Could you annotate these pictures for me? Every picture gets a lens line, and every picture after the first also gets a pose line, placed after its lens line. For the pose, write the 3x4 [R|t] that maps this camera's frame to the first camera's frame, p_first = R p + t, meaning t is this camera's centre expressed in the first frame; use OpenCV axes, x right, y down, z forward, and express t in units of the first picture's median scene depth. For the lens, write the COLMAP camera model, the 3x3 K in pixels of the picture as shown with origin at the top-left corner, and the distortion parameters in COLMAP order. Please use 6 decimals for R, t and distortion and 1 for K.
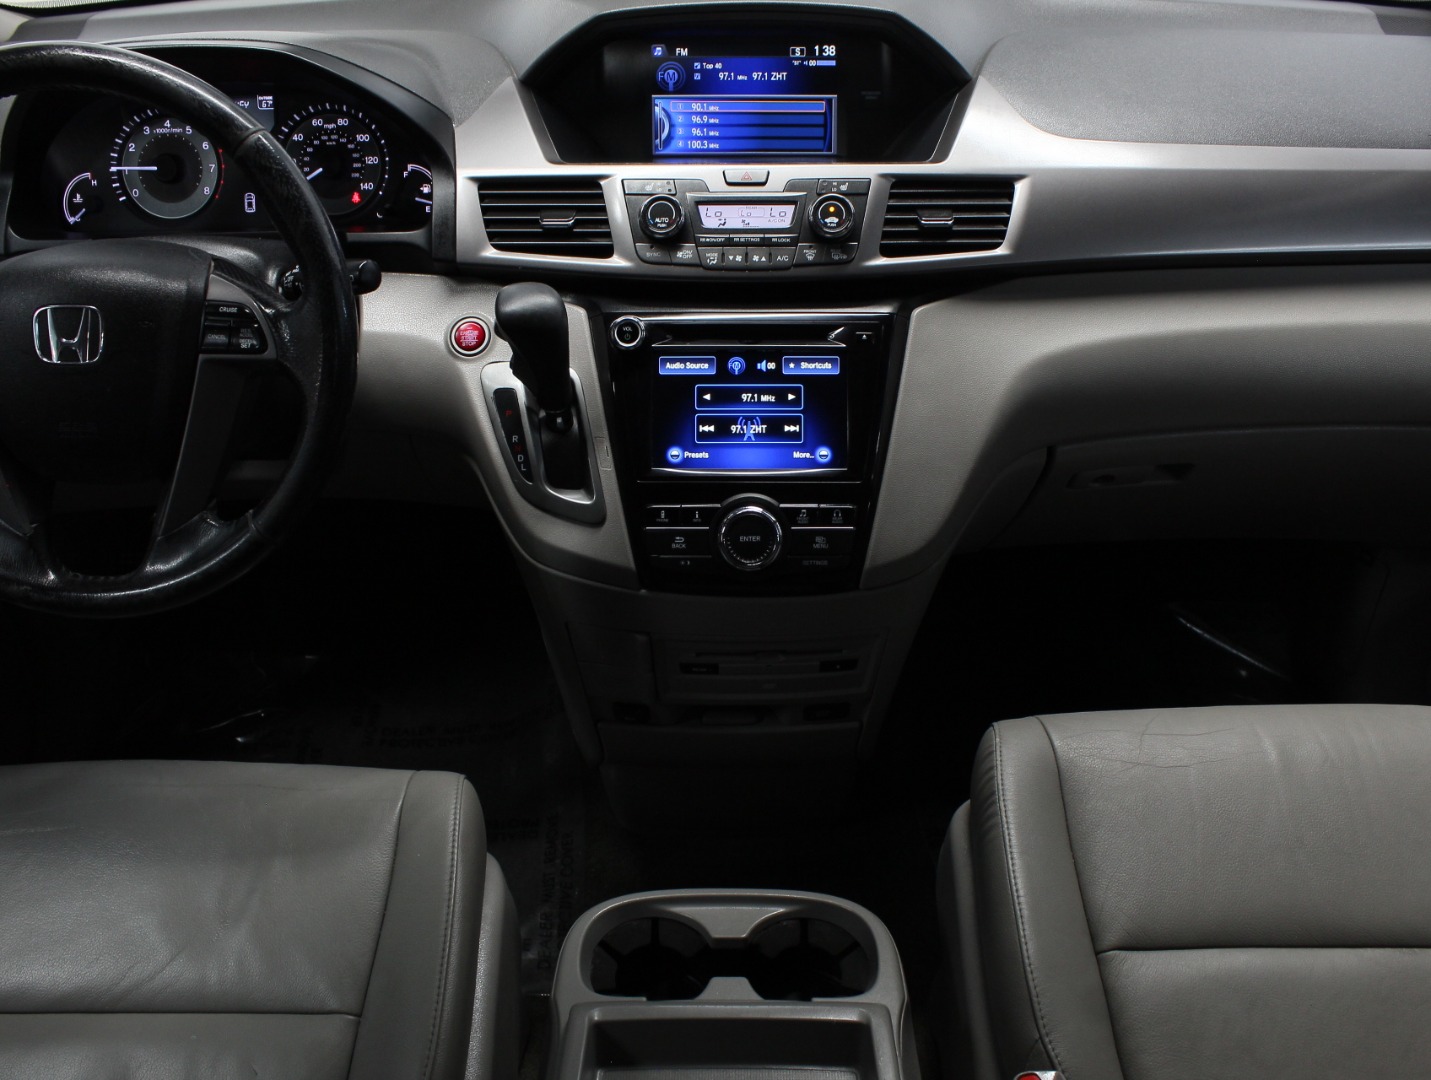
lens RADIAL K [[1432.5, 0, 715.5], [0, 1432.5, 540.0], [0, 0, 1]] dist [-0.156365, 0.183950]
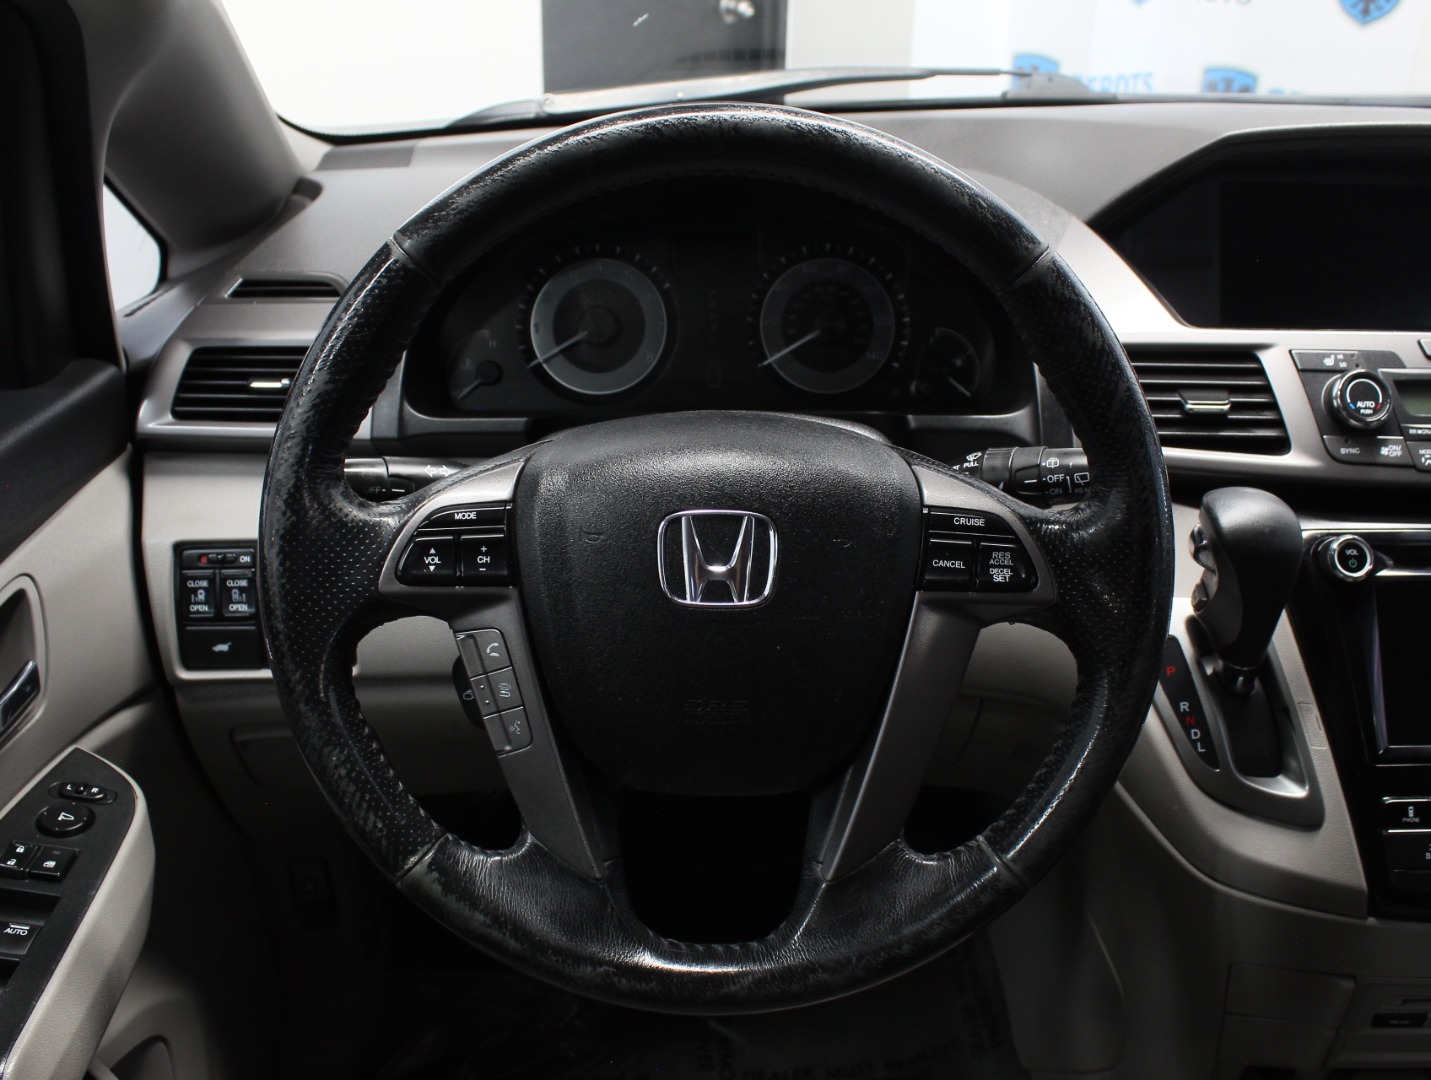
lens RADIAL K [[1432.5, 0, 715.5], [0, 1432.5, 540.0], [0, 0, 1]] dist [-0.156365, 0.183950]
pose [[0.999042, -0.000093, 0.043769, -0.402344], [0.006447, 0.989401, -0.145063, -0.052326], [-0.043292, 0.145206, 0.988454, 0.307361]]
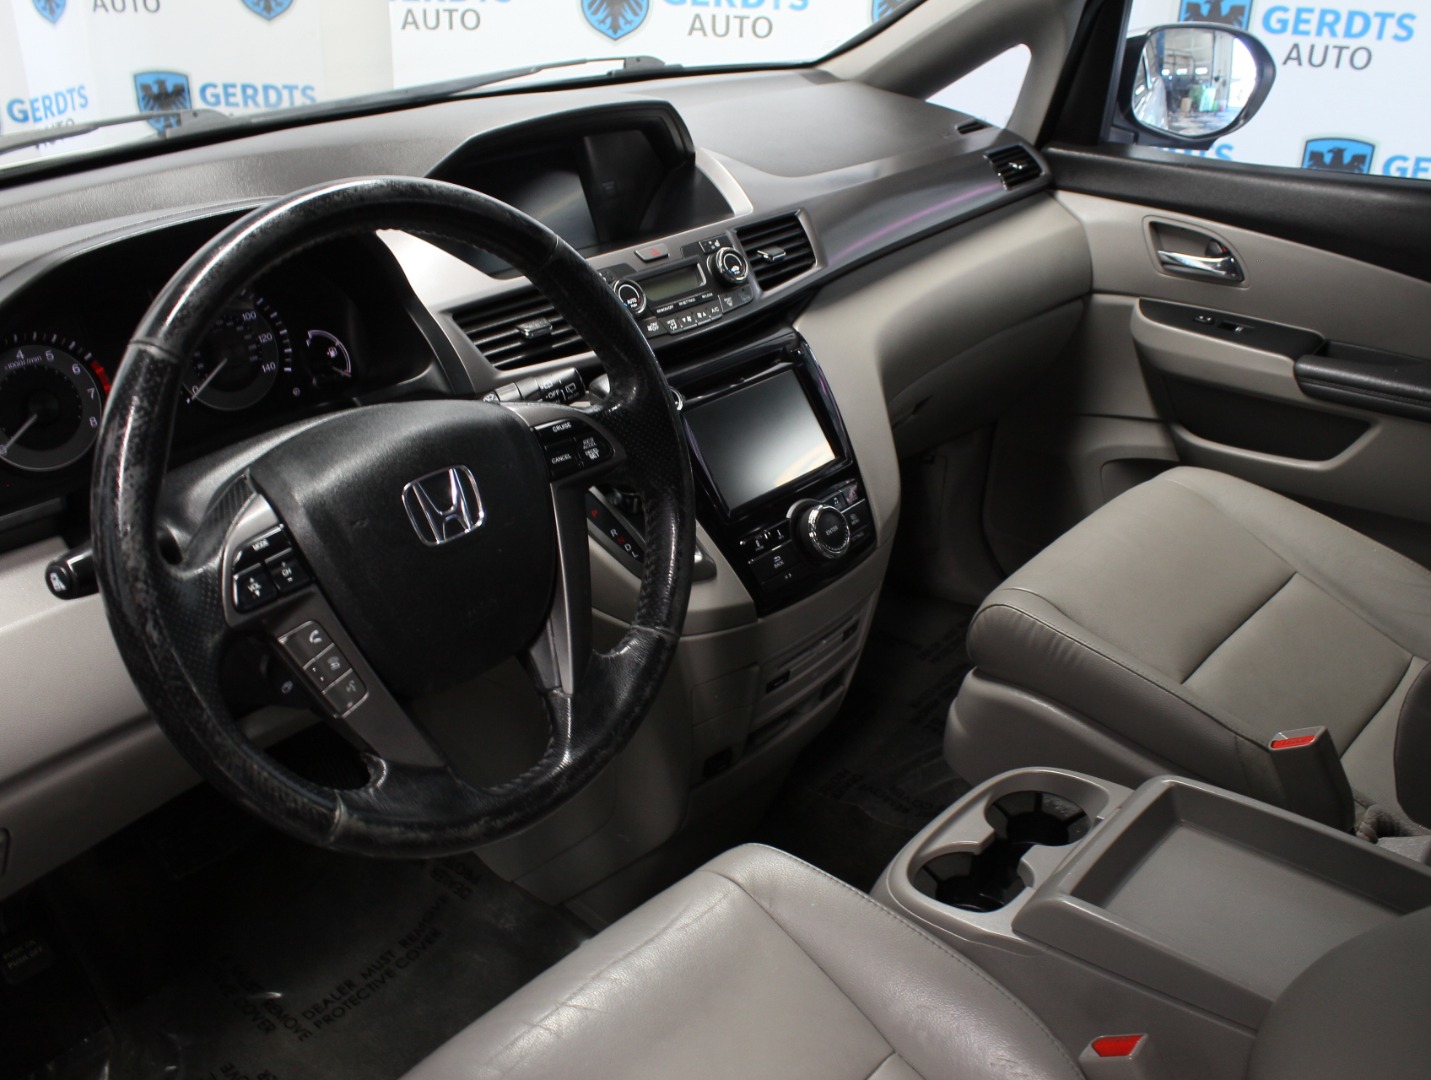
lens RADIAL K [[1368.8, 0, 715.5], [0, 1368.8, 540.0], [0, 0, 1]] dist [-0.141242, 0.138007]
pose [[0.648270, -0.334504, 0.683998, -0.757799], [0.415847, 0.908062, 0.049954, -0.084588], [-0.637822, 0.252055, 0.727771, 0.249079]]
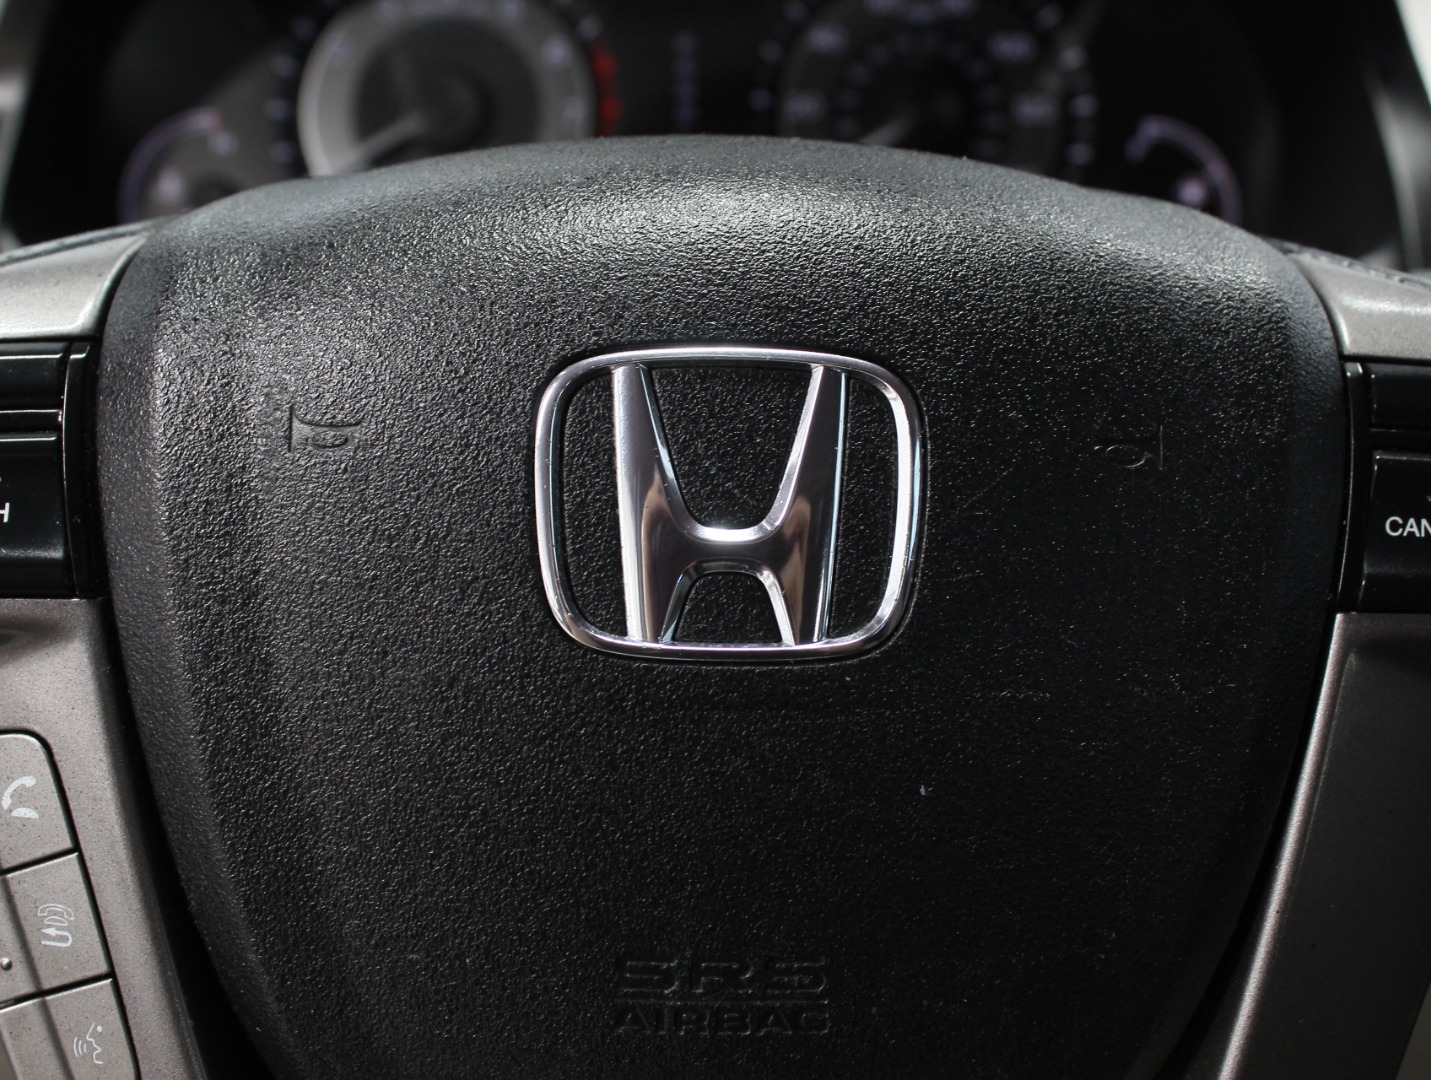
lens RADIAL K [[1913.3, 0, 715.5], [0, 1913.3, 540.0], [0, 0, 1]] dist [-0.094766, 0.115403]
pose [[0.997537, 0.003018, 0.070084, -0.395315], [0.010624, 0.981051, -0.193460, -0.075164], [-0.069340, 0.193728, 0.978602, 0.610147]]
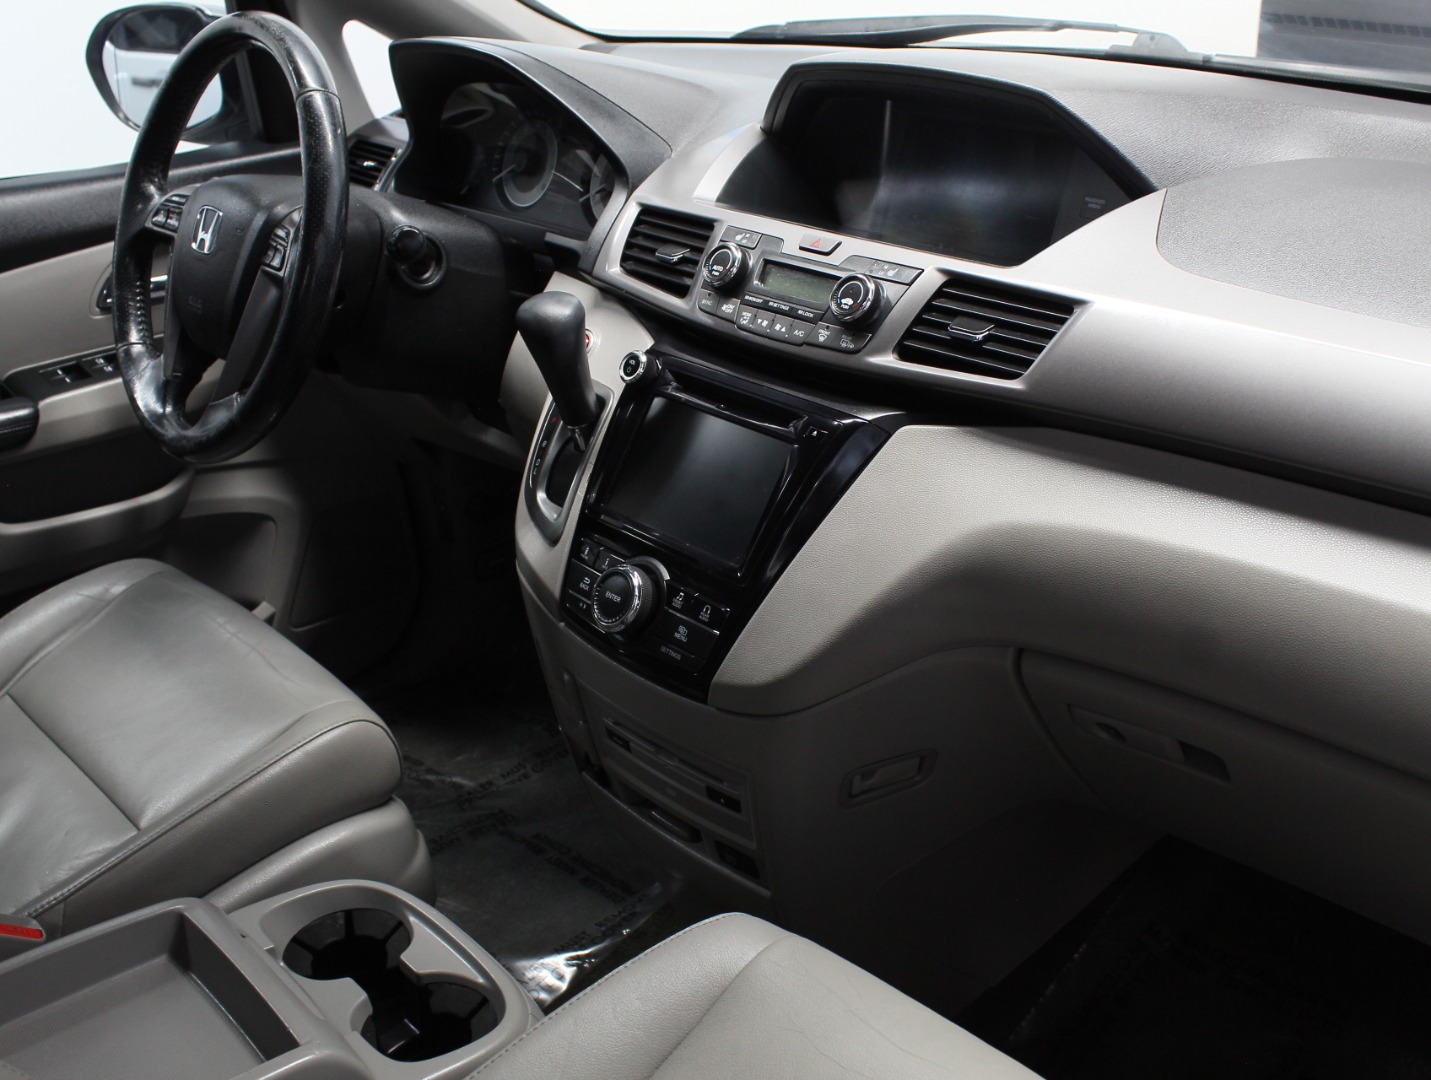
lens RADIAL K [[1569.4, 0, 715.5], [0, 1569.4, 540.0], [0, 0, 1]] dist [-0.114511, 0.000058]
pose [[0.648364, 0.290401, -0.703769, 0.740880], [-0.387308, 0.921651, 0.023491, -0.081055], [0.655452, 0.257345, 0.710040, 0.302180]]
